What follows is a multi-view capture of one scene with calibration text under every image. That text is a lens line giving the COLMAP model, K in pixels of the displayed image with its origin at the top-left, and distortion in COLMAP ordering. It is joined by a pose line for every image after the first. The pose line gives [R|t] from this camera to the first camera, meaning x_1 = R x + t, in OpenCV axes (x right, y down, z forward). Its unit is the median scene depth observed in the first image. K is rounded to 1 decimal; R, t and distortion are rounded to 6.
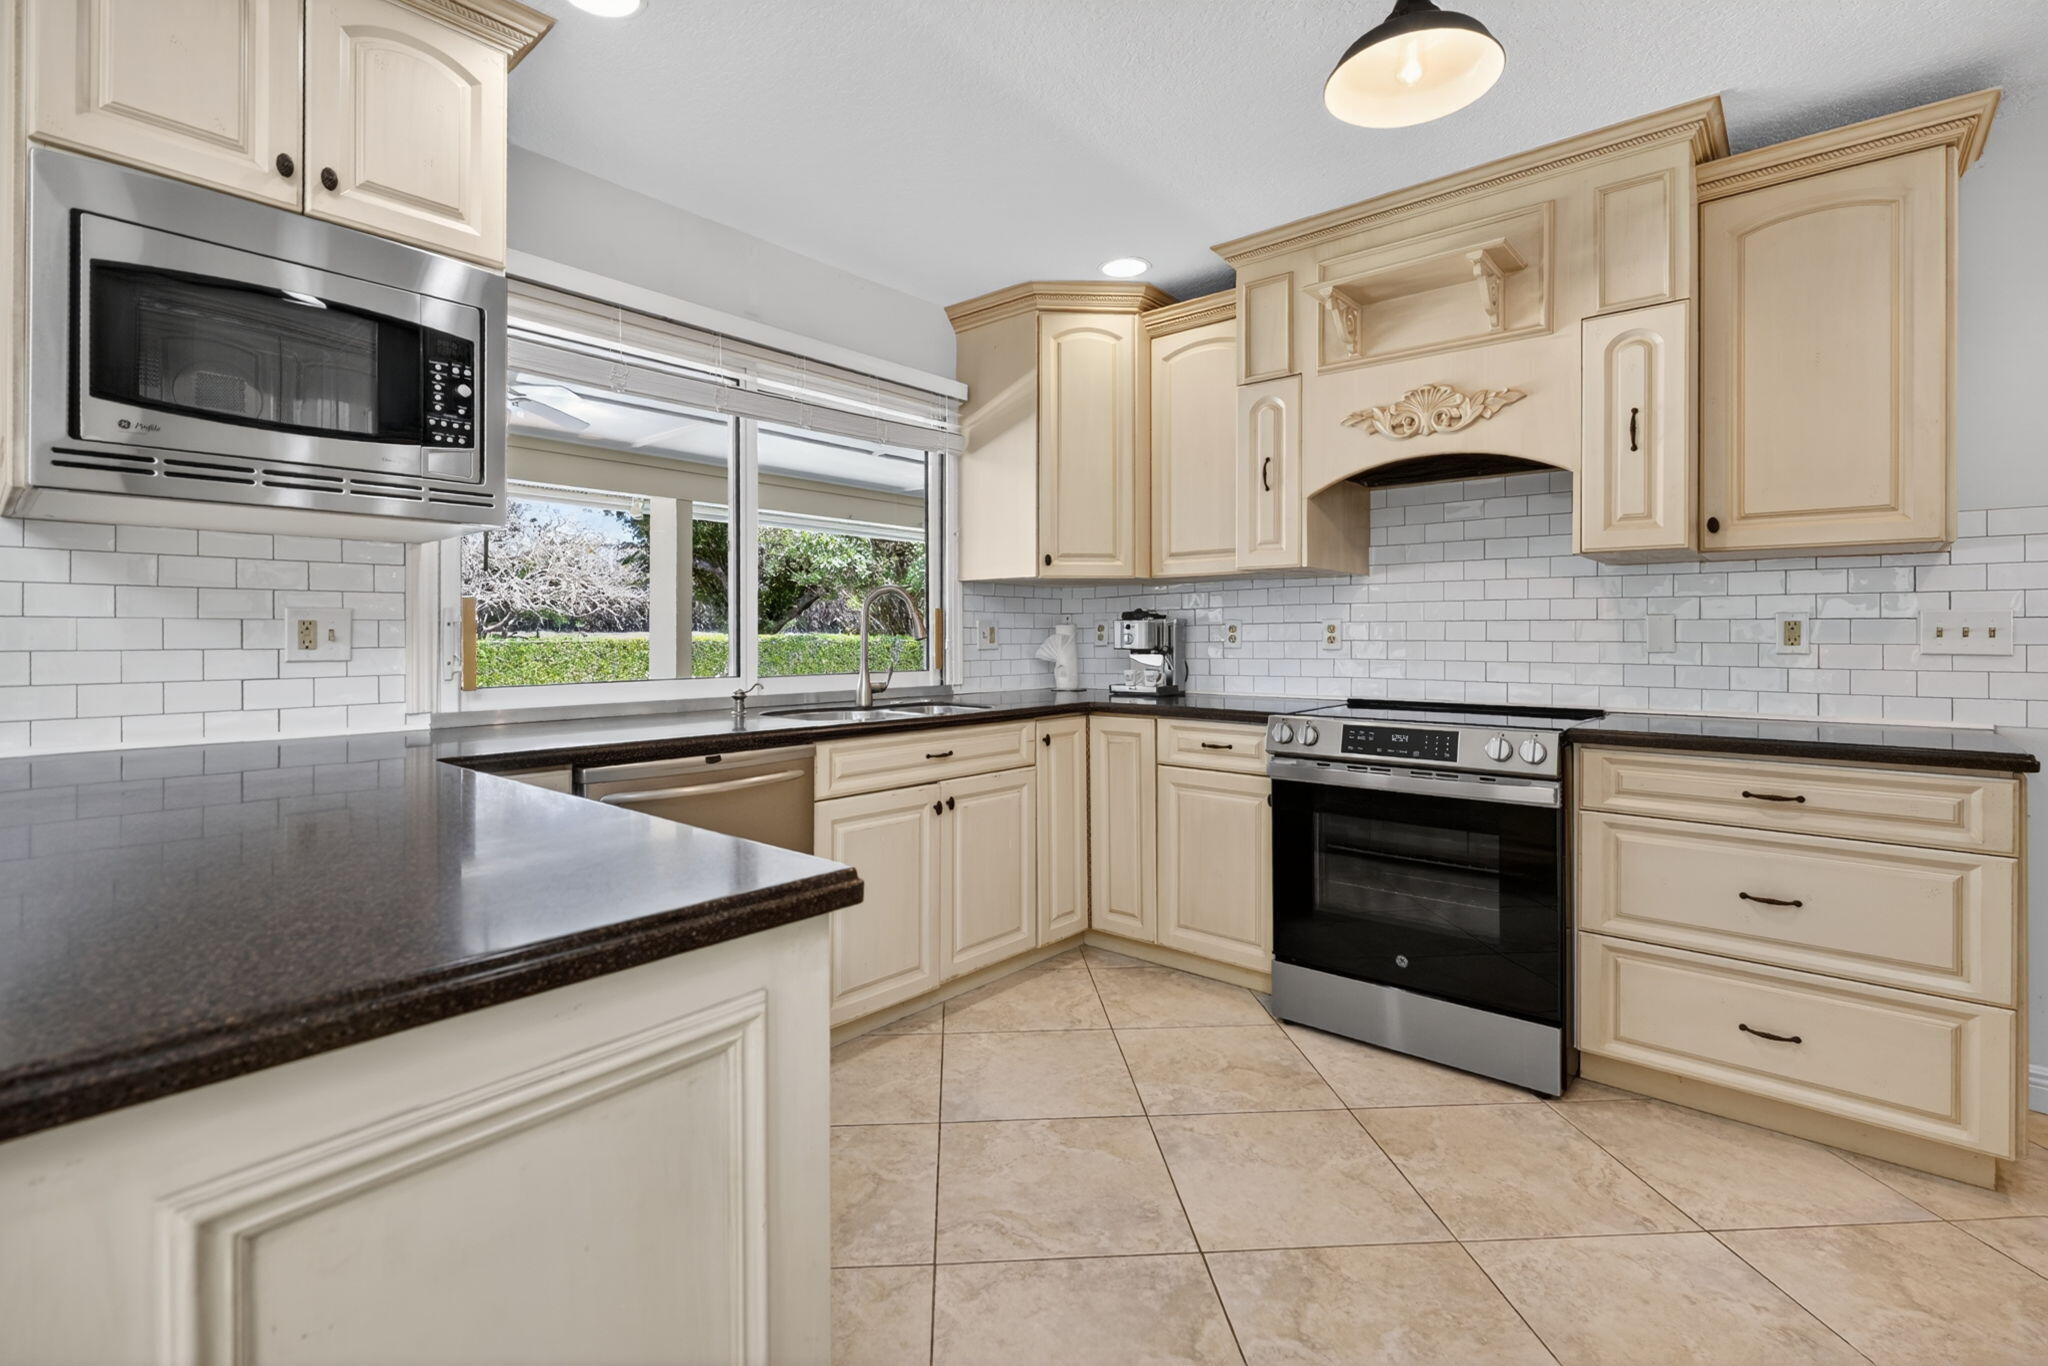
lens RADIAL K [[930.6, 0, 1033.2], [0, 930.6, 636.5], [0, 0, 1]] dist [-0.001905, -0.000021]
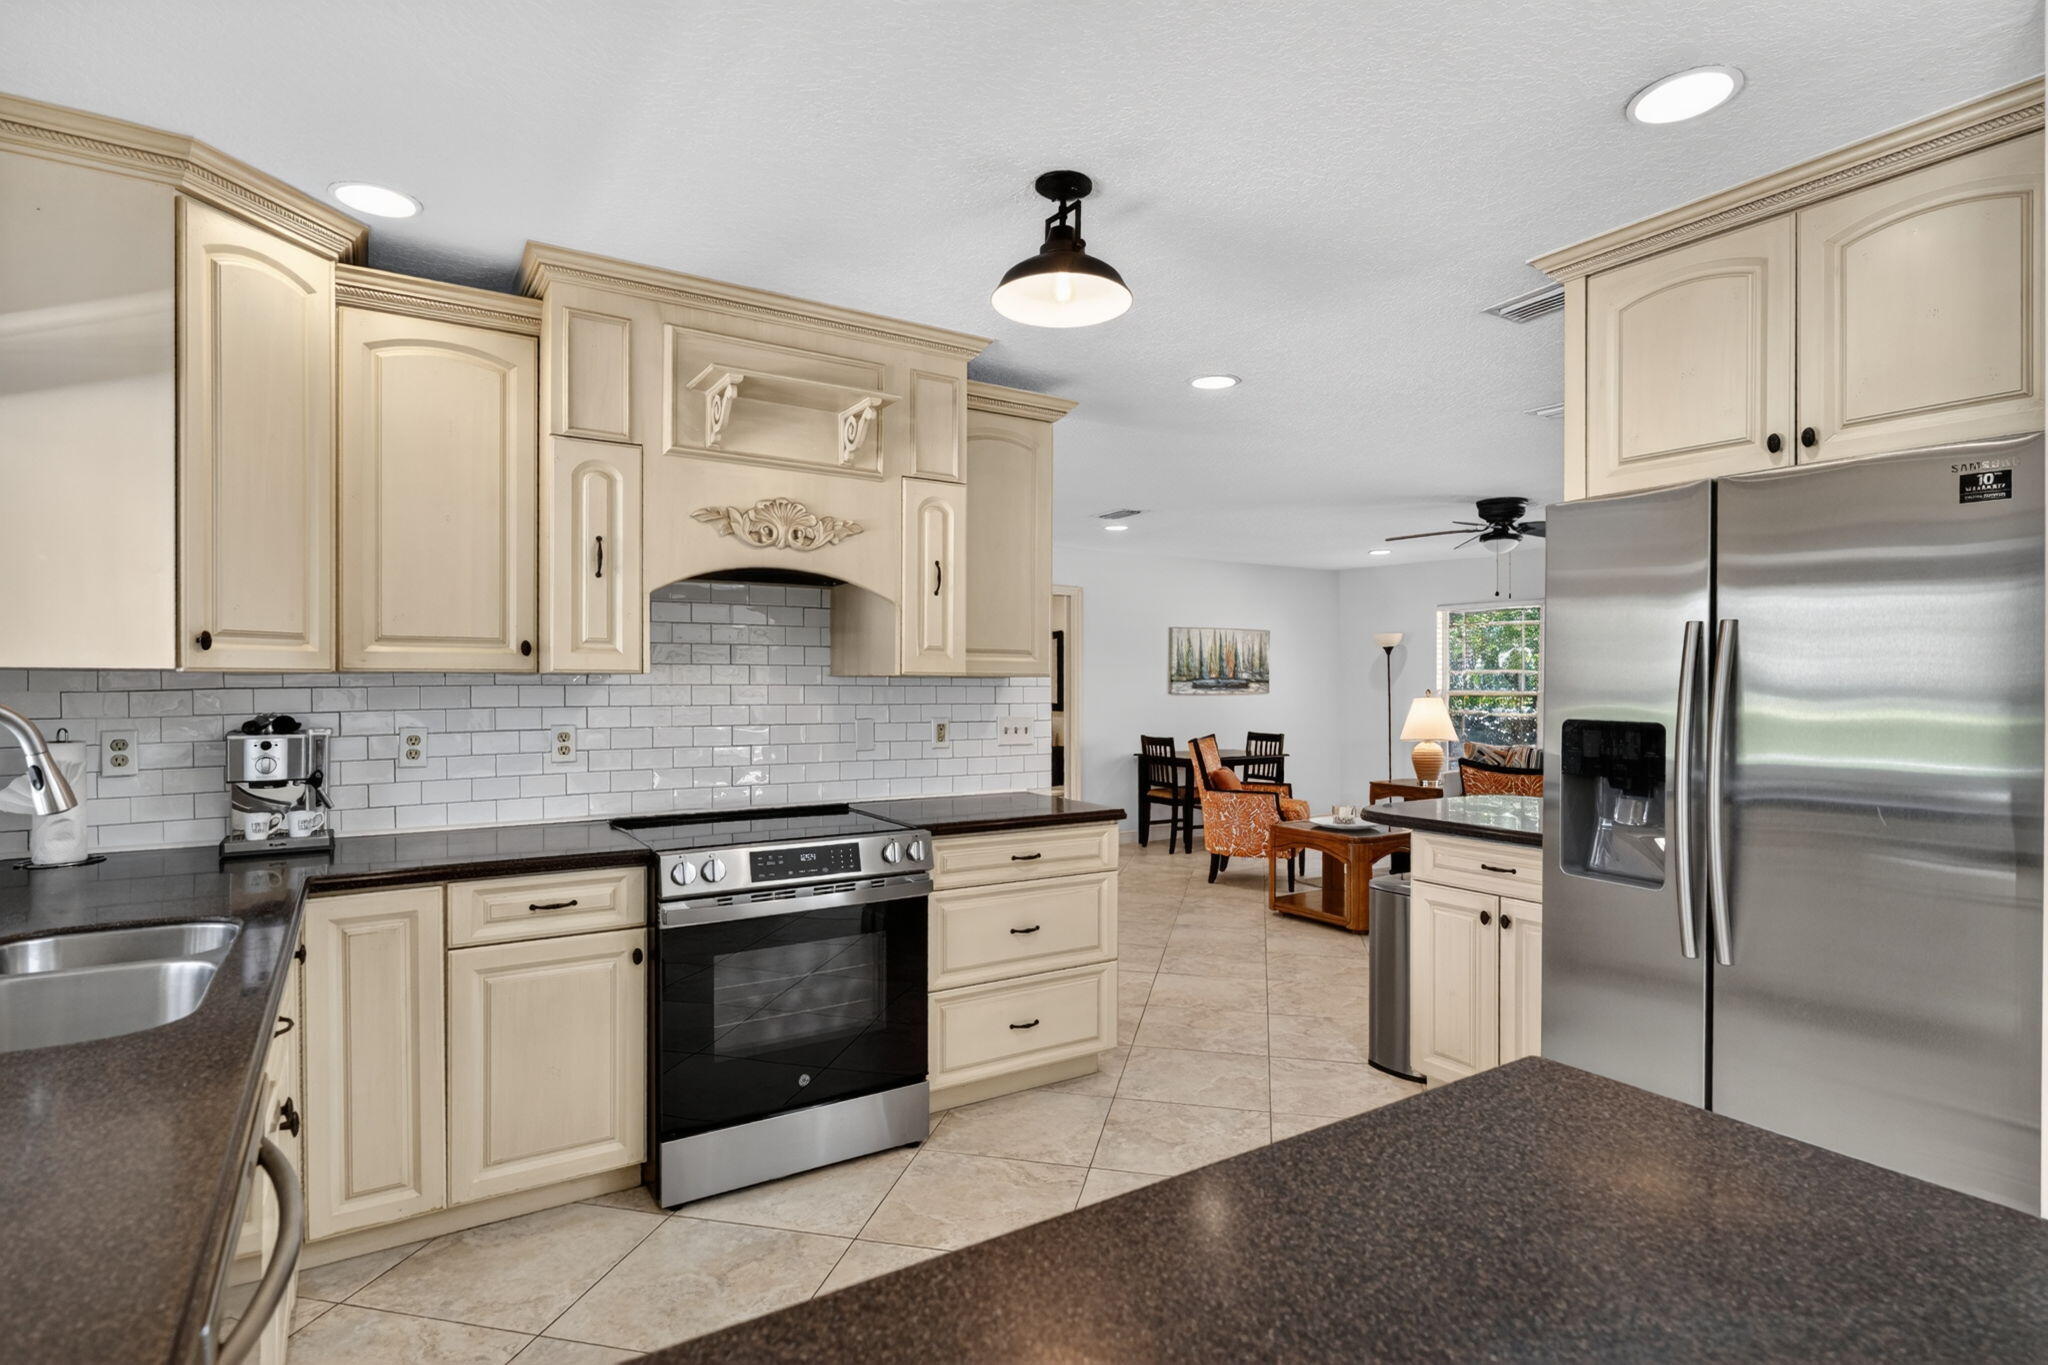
lens RADIAL K [[1019.6, 0, 1019.8], [0, 1019.6, 695.0], [0, 0, 1]] dist [-0.002005, -0.000237]
pose [[0.296826, -0.010225, 0.954877, -0.553100], [-0.002786, 0.999929, 0.011573, -0.074405], [-0.954928, -0.006095, 0.296776, 0.440528]]
